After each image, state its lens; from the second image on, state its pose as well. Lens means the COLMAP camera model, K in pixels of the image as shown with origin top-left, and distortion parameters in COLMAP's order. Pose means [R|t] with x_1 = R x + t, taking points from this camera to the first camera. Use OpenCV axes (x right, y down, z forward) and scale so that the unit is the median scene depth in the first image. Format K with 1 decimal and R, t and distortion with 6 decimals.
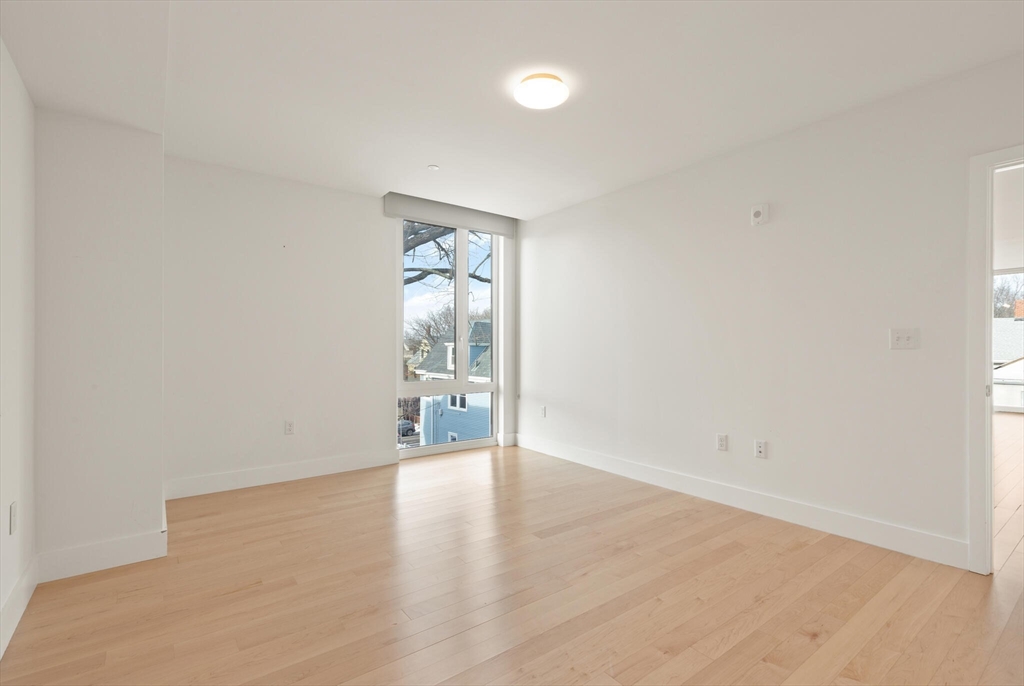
lens RADIAL K [[478.0, 0, 525.0], [0, 478.0, 345.8], [0, 0, 1]] dist [0.001320, 0.000084]
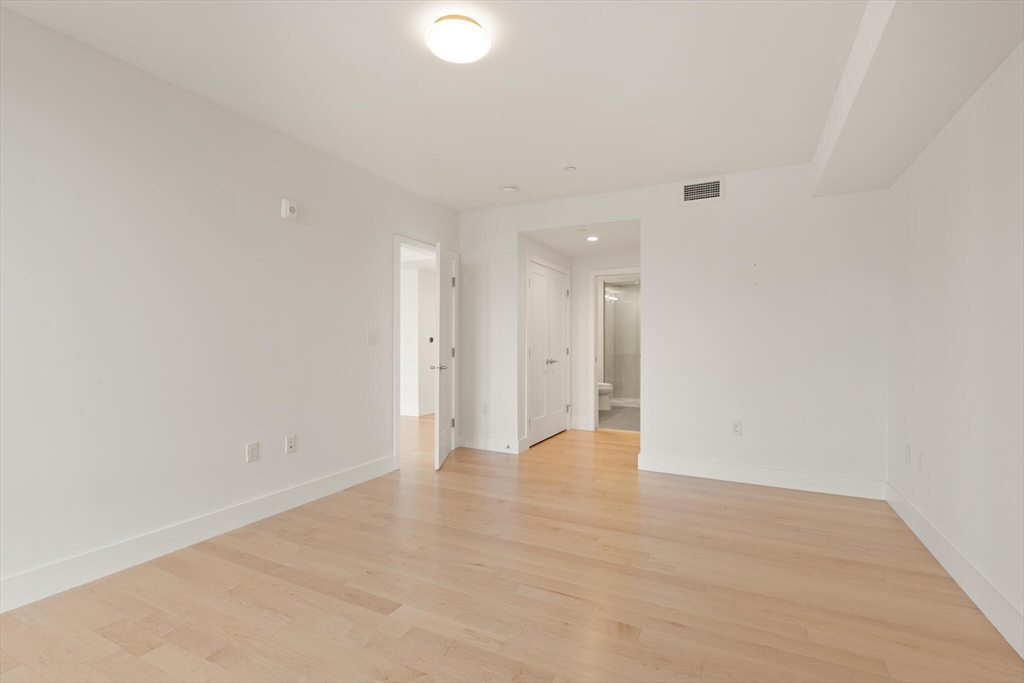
lens RADIAL K [[463.1, 0, 512.0], [0, 463.1, 341.5], [0, 0, 1]] dist [0.001916, 0.000281]
pose [[-0.420345, -0.001793, 0.907363, -0.589938], [-0.002234, 0.999997, 0.000941, -0.001458], [-0.907362, -0.001632, -0.420347, 0.992636]]
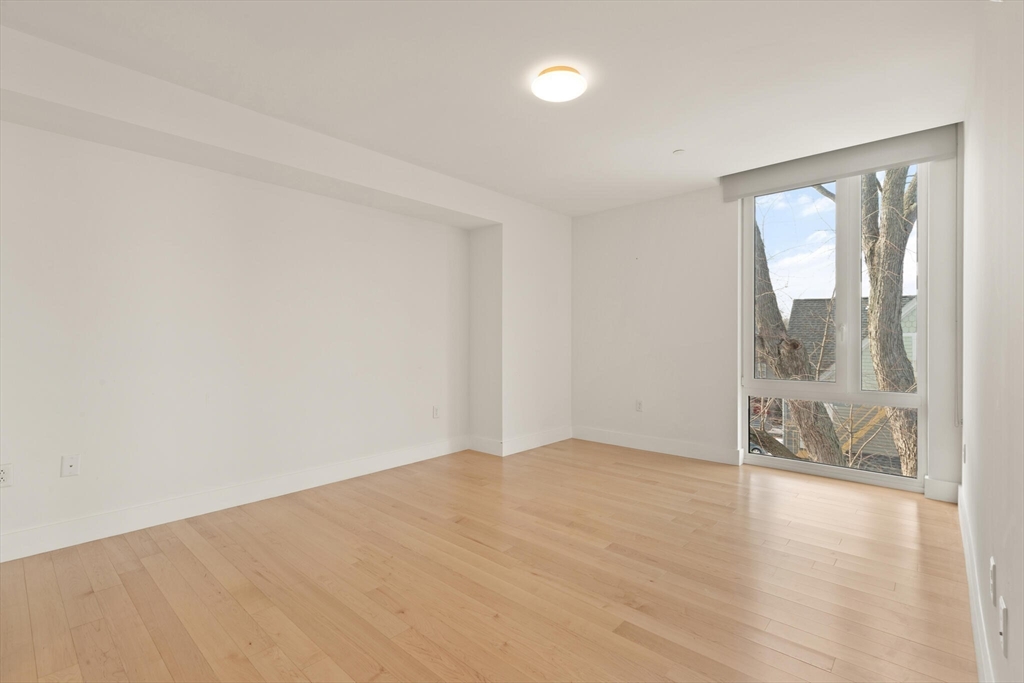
lens RADIAL K [[475.4, 0, 512.0], [0, 475.4, 341.5], [0, 0, 1]] dist [0.000350, 0.000317]
pose [[0.159140, 0.004380, -0.987246, 0.784886], [0.003557, 0.999981, 0.005010, 0.000438], [0.987250, -0.004309, 0.159122, 0.590061]]
